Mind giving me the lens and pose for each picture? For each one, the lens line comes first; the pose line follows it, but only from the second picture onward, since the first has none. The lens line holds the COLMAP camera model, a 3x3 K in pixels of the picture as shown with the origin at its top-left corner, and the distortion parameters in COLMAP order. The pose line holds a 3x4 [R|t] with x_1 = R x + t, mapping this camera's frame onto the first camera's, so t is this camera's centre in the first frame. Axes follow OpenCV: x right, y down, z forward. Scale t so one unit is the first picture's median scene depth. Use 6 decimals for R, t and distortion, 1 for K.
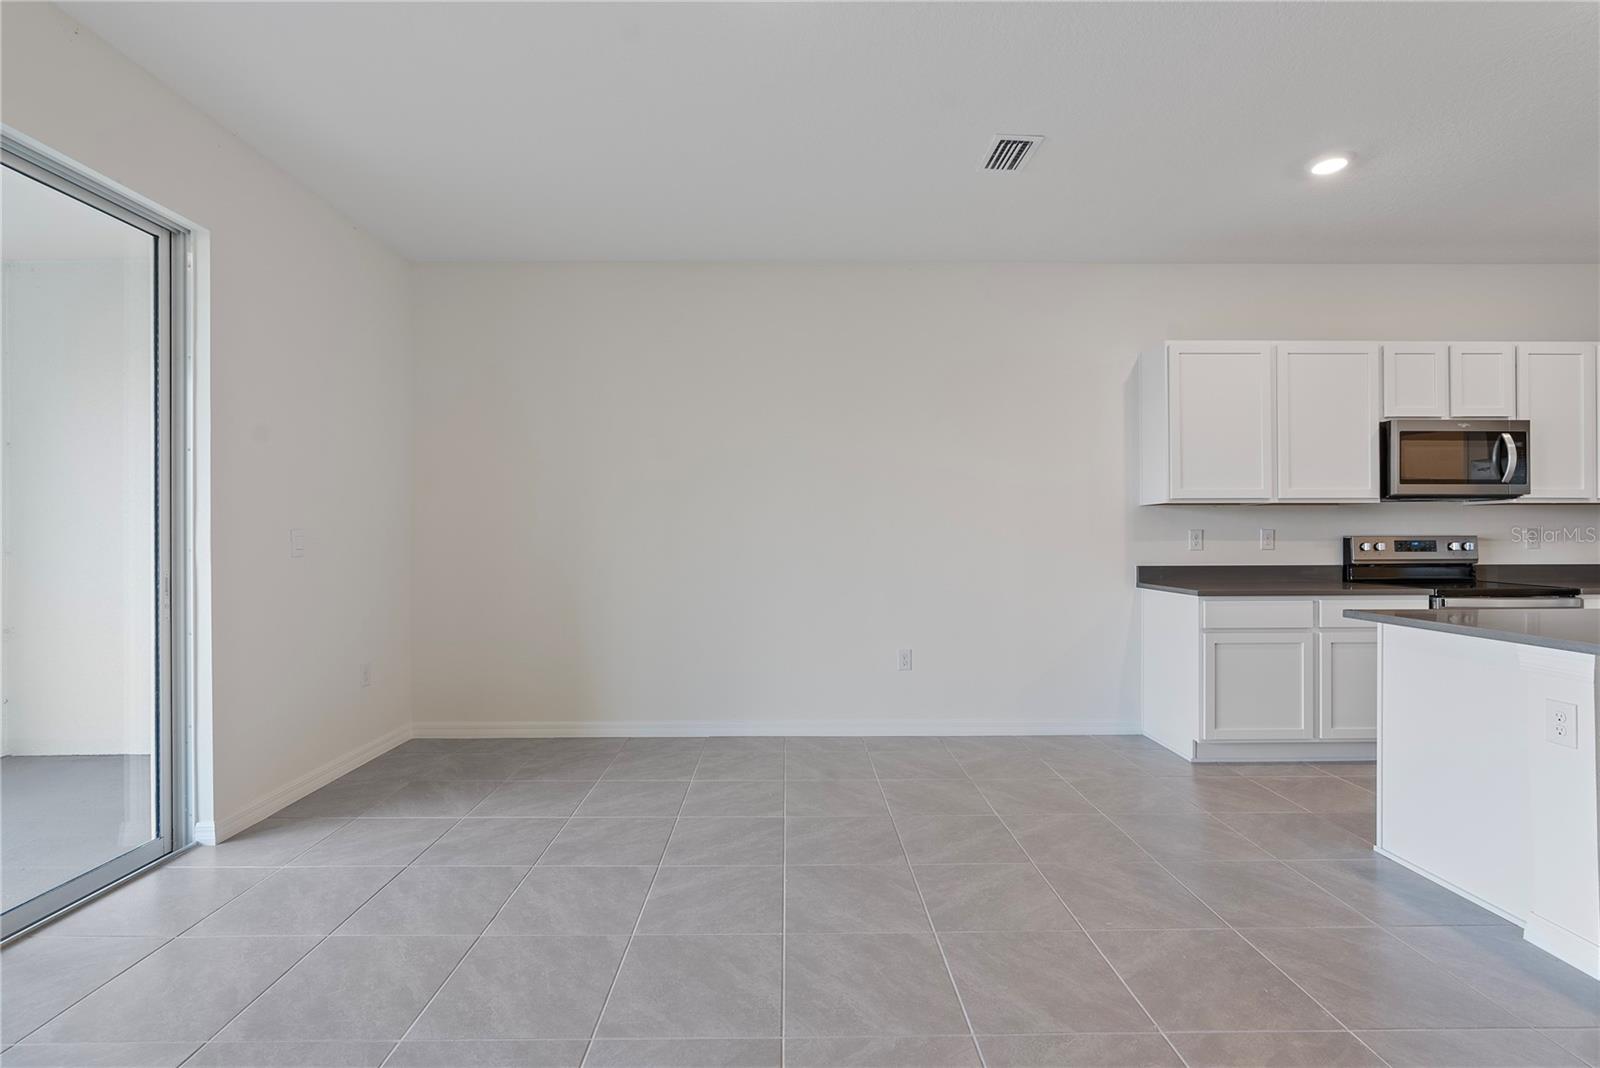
lens RADIAL K [[726.9, 0, 792.0], [0, 726.9, 530.9], [0, 0, 1]] dist [-0.013291, 0.004787]
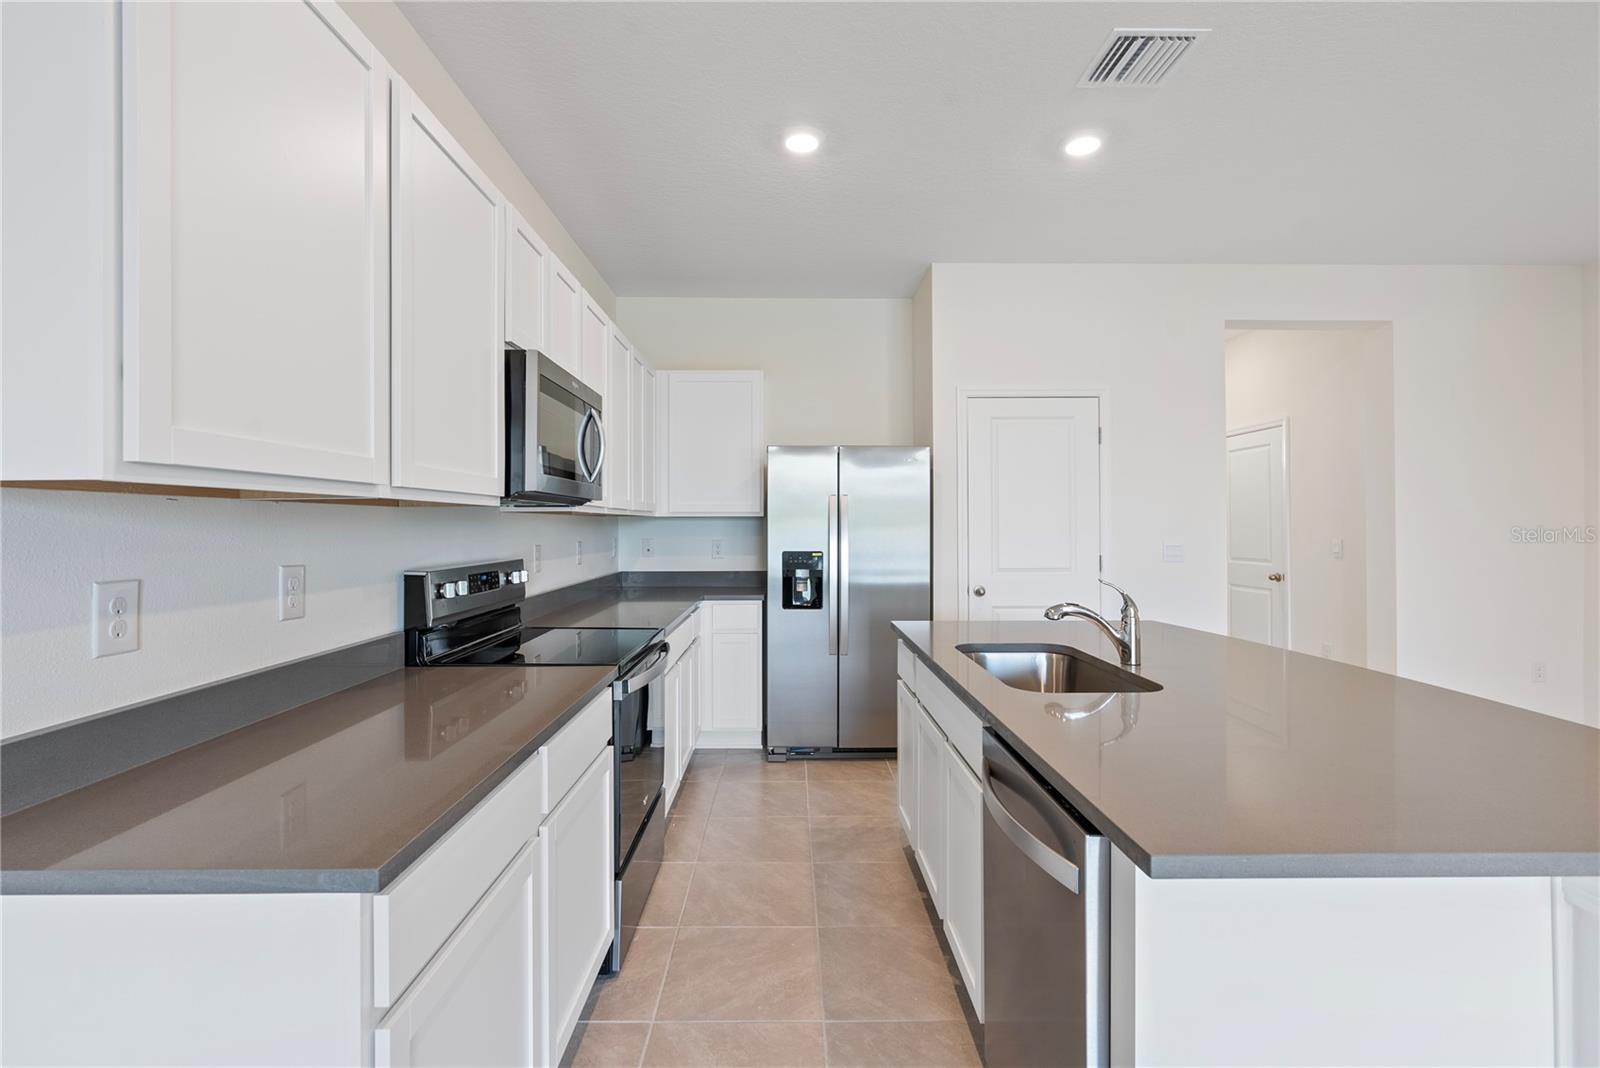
lens RADIAL K [[726.9, 0, 795.1], [0, 726.9, 521.9], [0, 0, 1]] dist [-0.013291, 0.004787]
pose [[0.000567, 0.006480, 0.999979, 0.300143], [-0.003845, 0.999972, -0.006478, -0.025268], [-0.999992, -0.003841, 0.000592, 0.792564]]
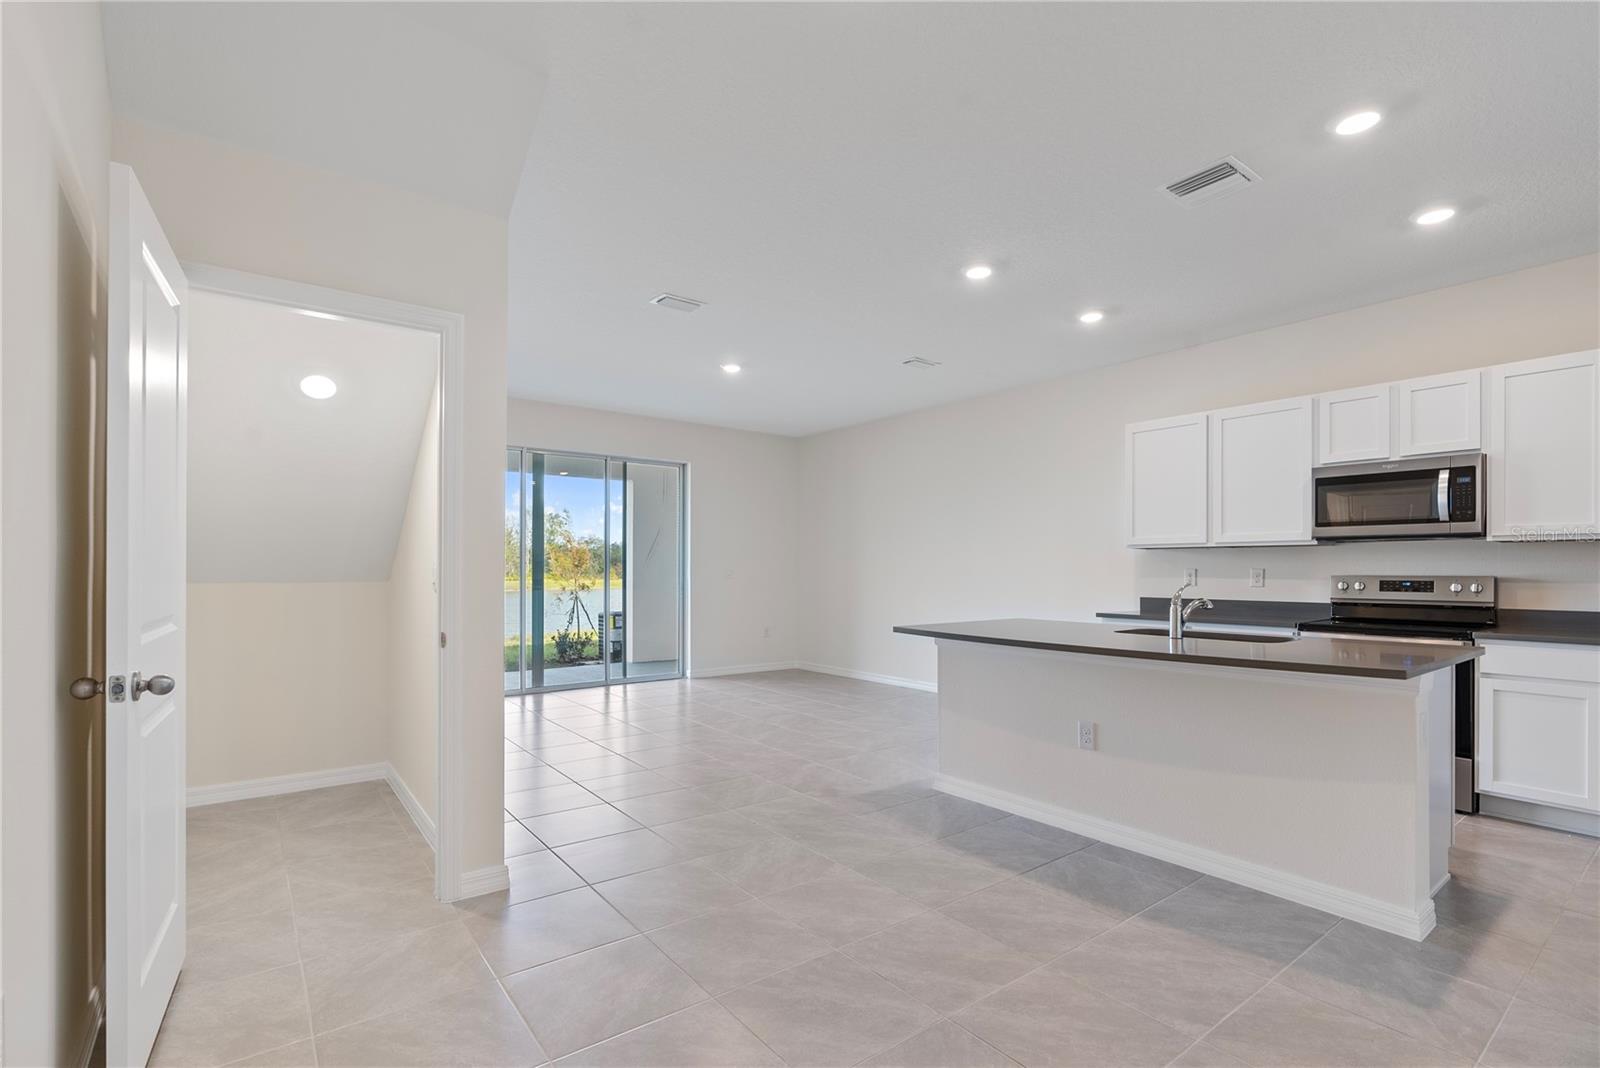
lens RADIAL K [[726.9, 0, 808.4], [0, 726.9, 571.8], [0, 0, 1]] dist [-0.013291, 0.004787]
pose [[0.613091, 0.006921, -0.789982, 1.205244], [-0.000336, 0.999964, 0.008499, -0.007109], [0.790012, -0.004945, 0.613071, -0.263576]]
